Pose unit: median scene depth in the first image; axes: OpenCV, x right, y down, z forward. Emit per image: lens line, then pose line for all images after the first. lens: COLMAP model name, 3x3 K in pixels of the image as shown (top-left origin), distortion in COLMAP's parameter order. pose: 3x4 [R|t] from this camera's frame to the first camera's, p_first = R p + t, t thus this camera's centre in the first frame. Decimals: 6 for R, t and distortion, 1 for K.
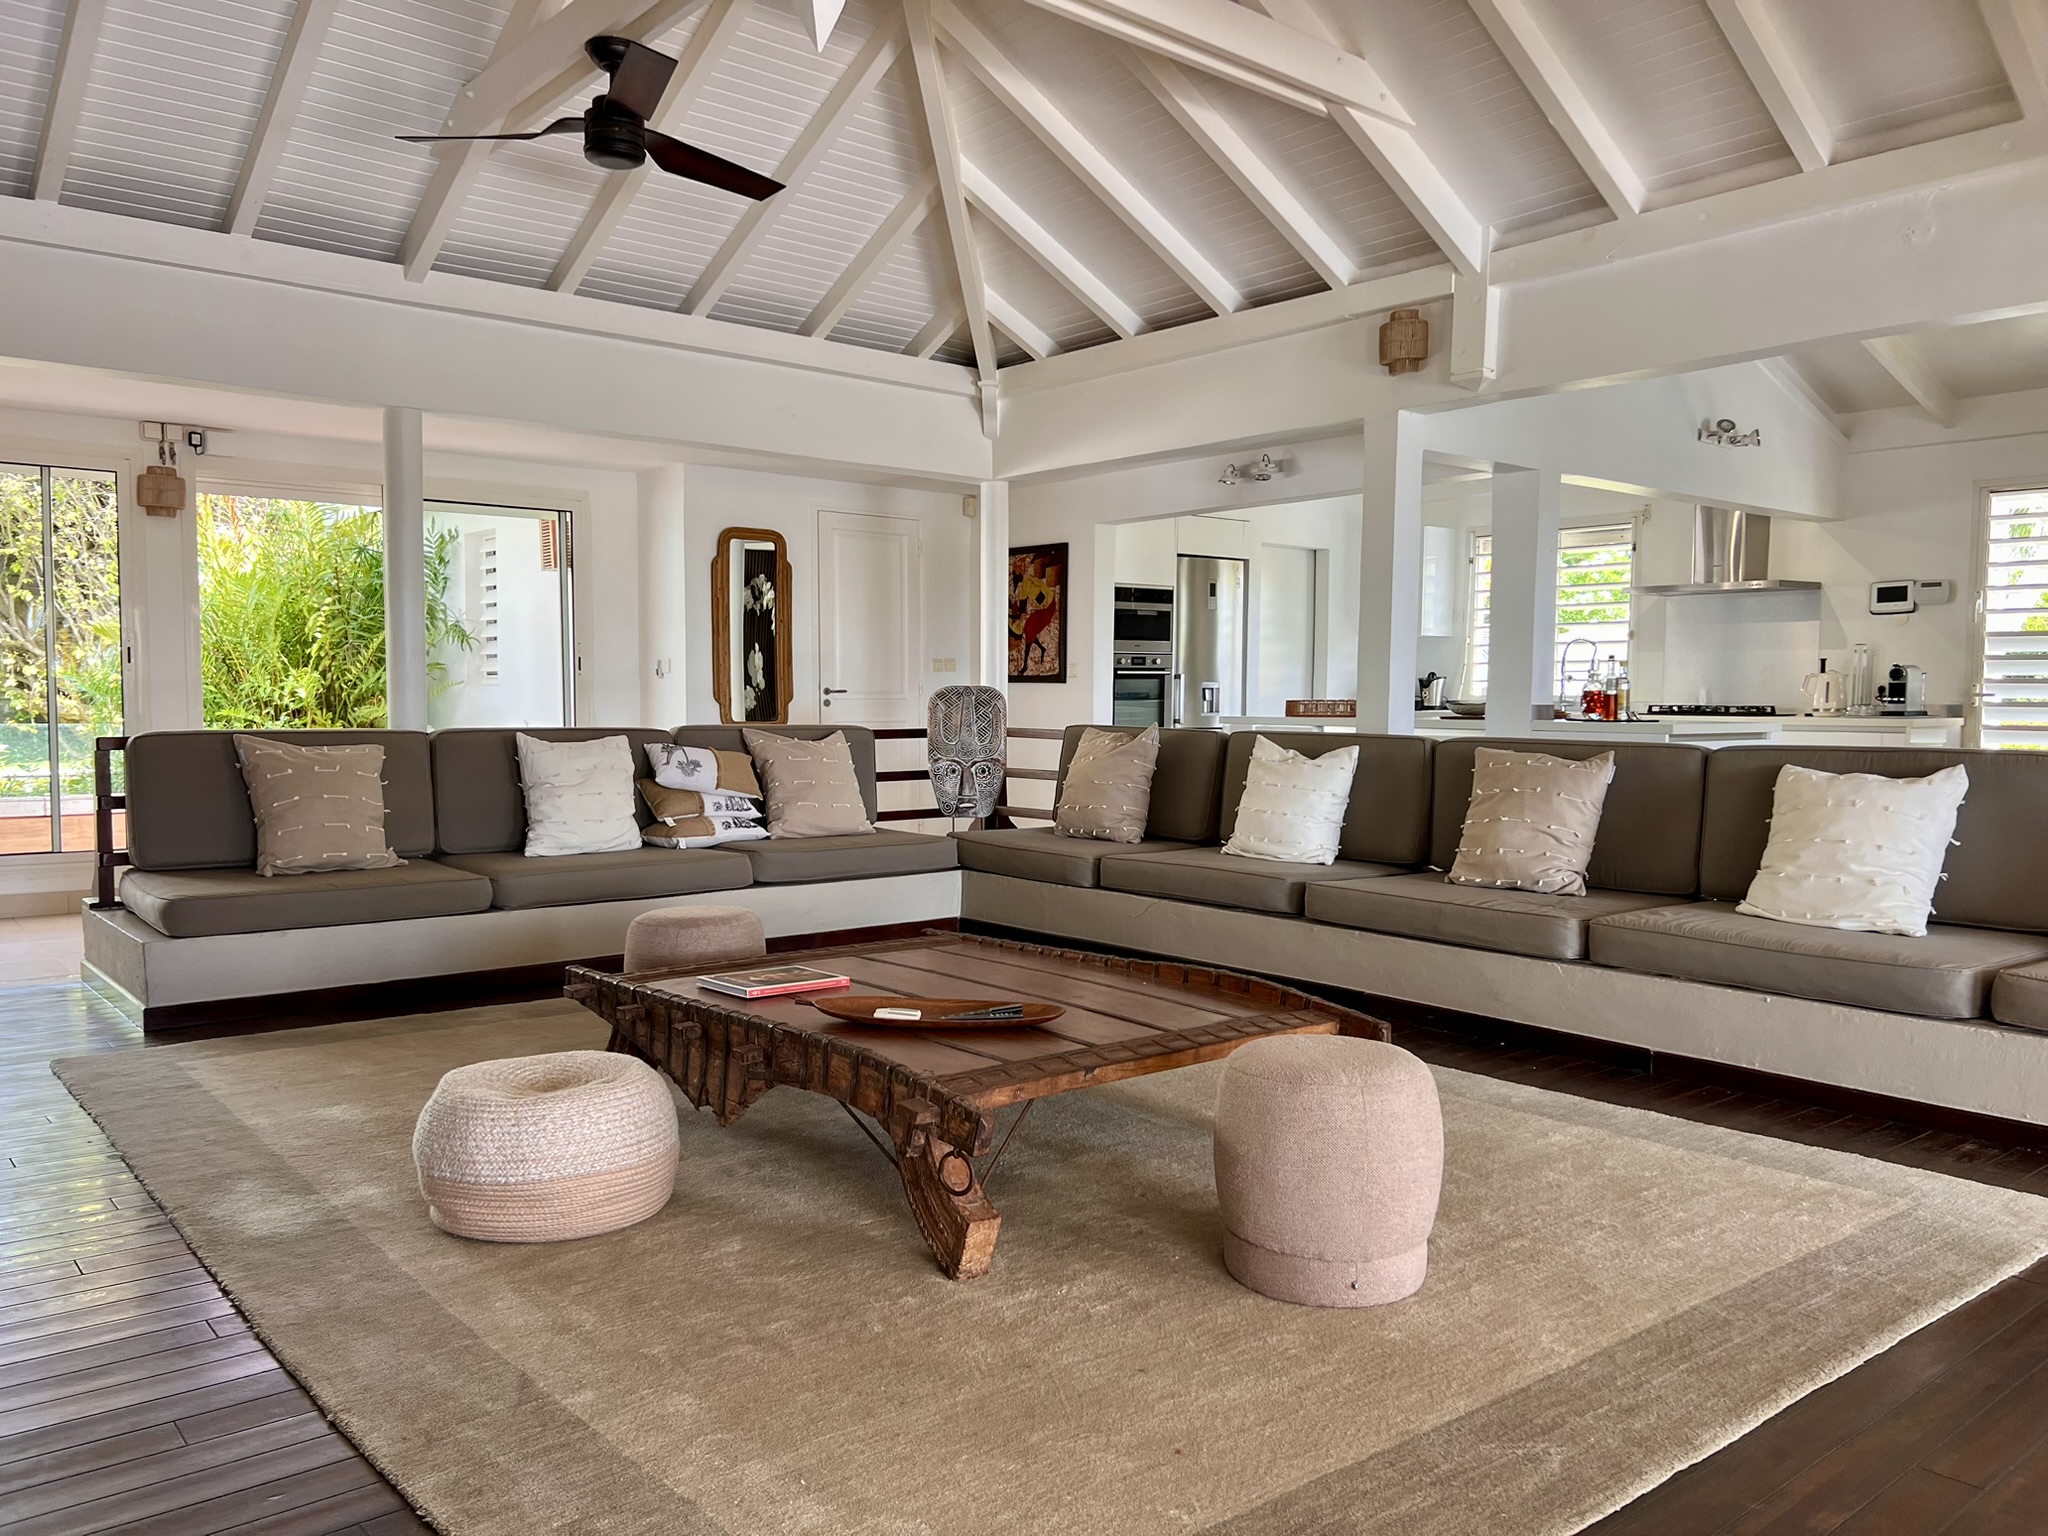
lens RADIAL K [[1544.3, 0, 1022.0], [0, 1544.3, 766.1], [0, 0, 1]] dist [0.051262, -0.045176]
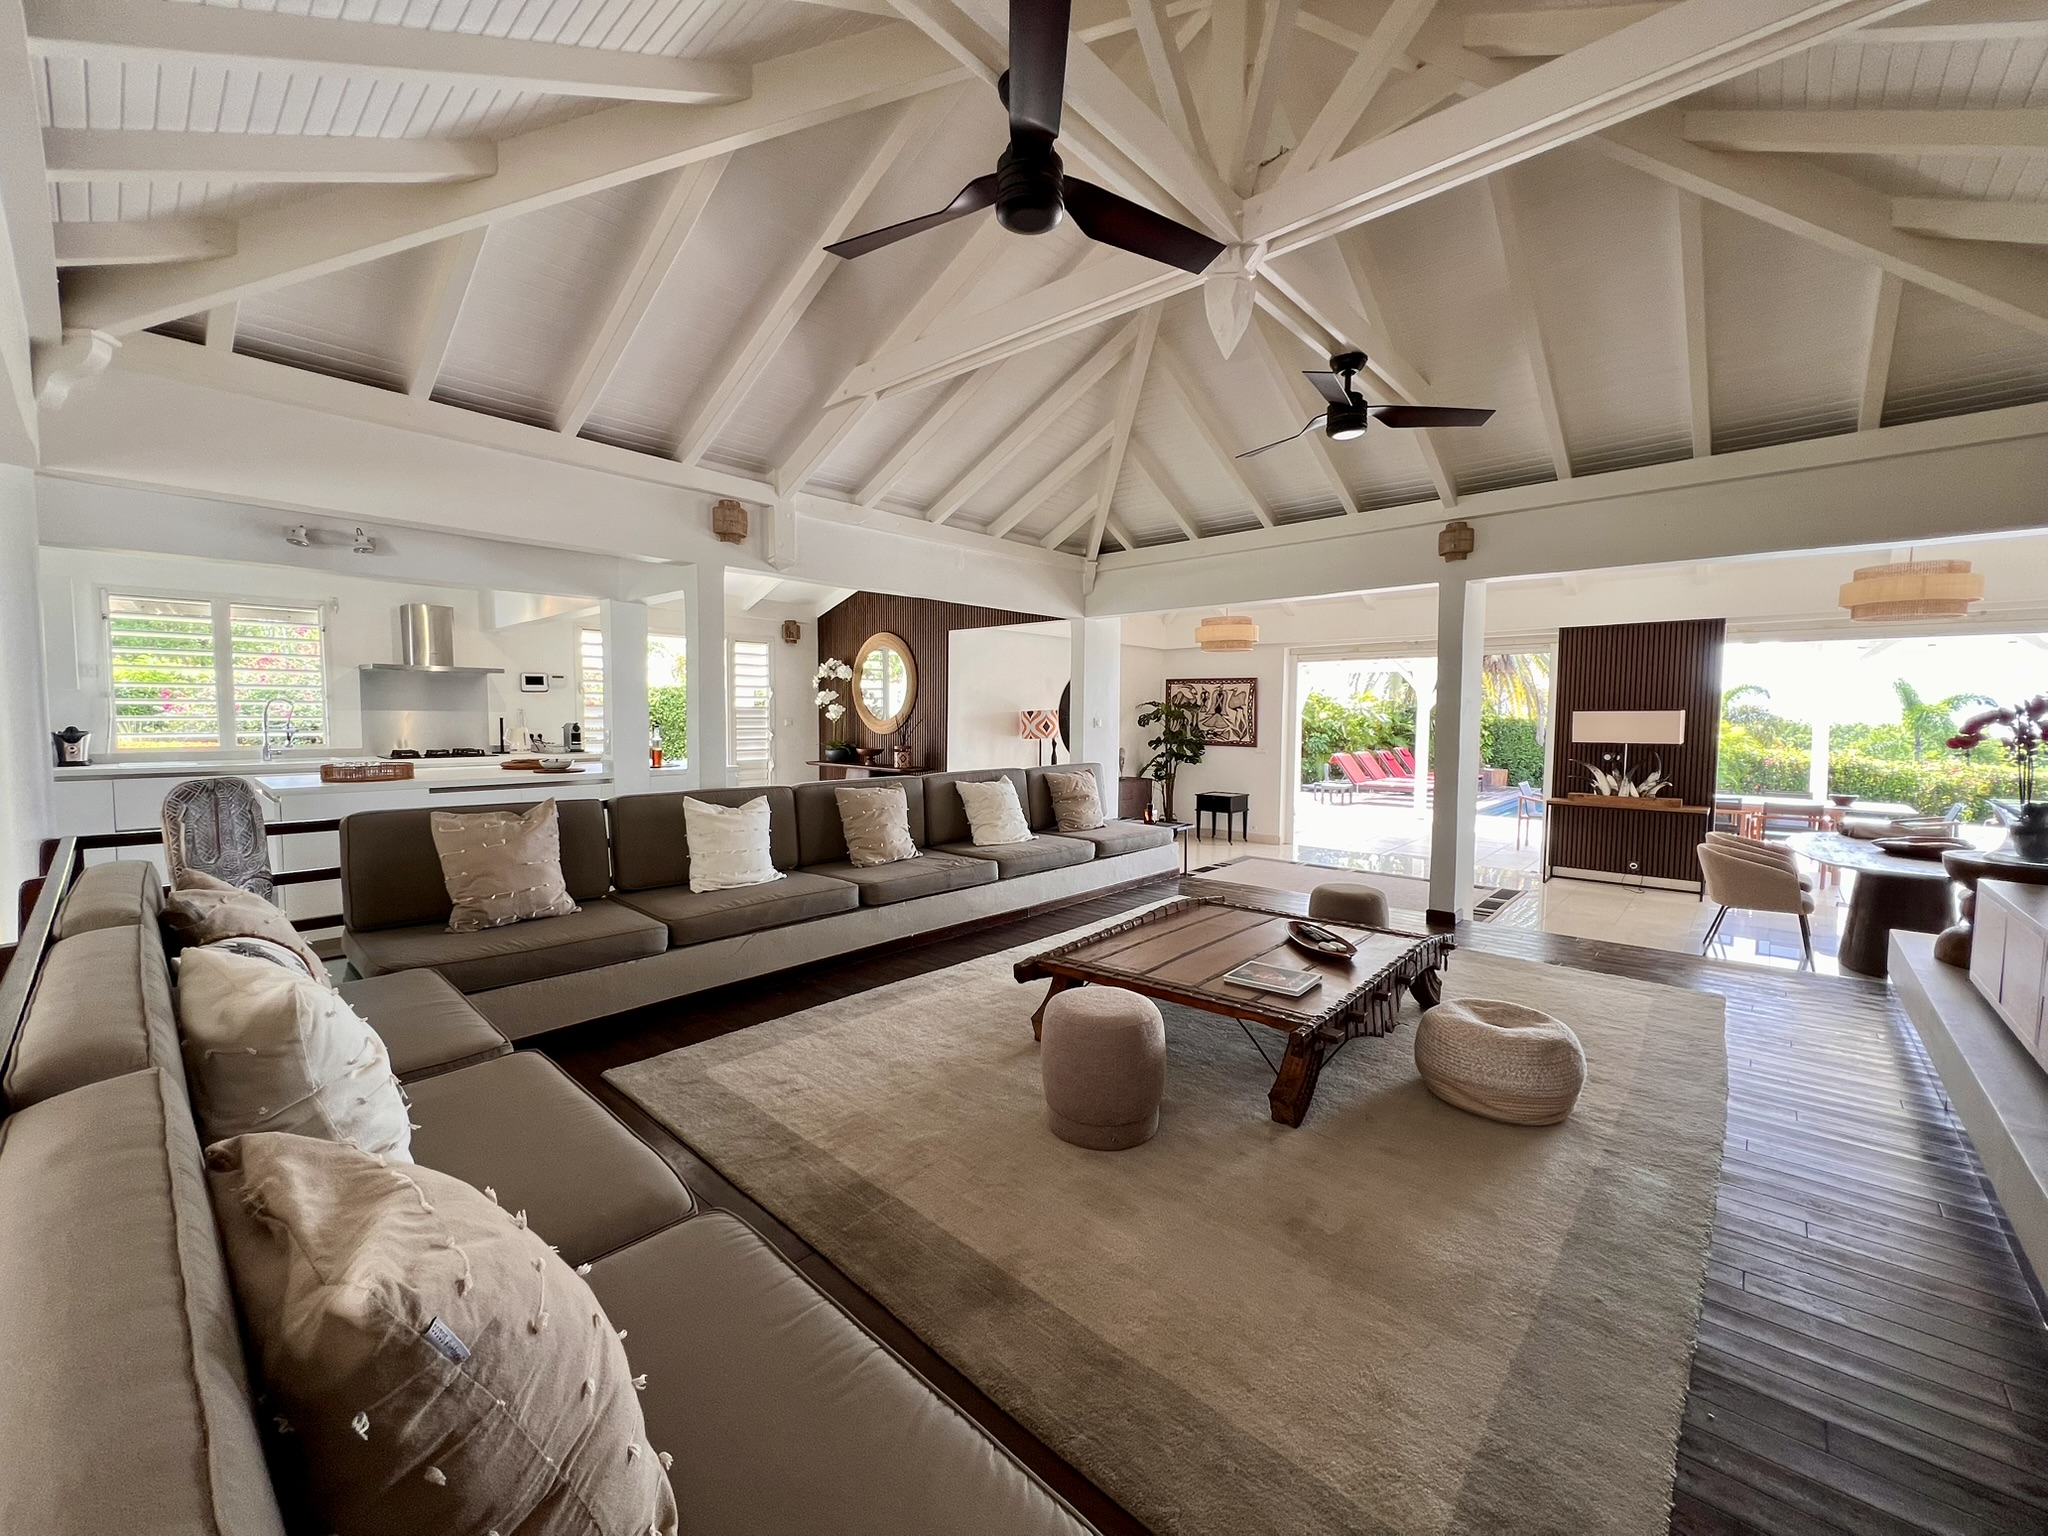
lens RADIAL K [[817.6, 0, 1026.6], [0, 817.6, 764.7], [0, 0, 1]] dist [0.001744, 0.000271]
pose [[-0.160257, -0.067981, 0.984732, -0.512822], [0.039576, 0.996381, 0.075226, -0.079121], [-0.986282, 0.051027, -0.156986, 0.756670]]
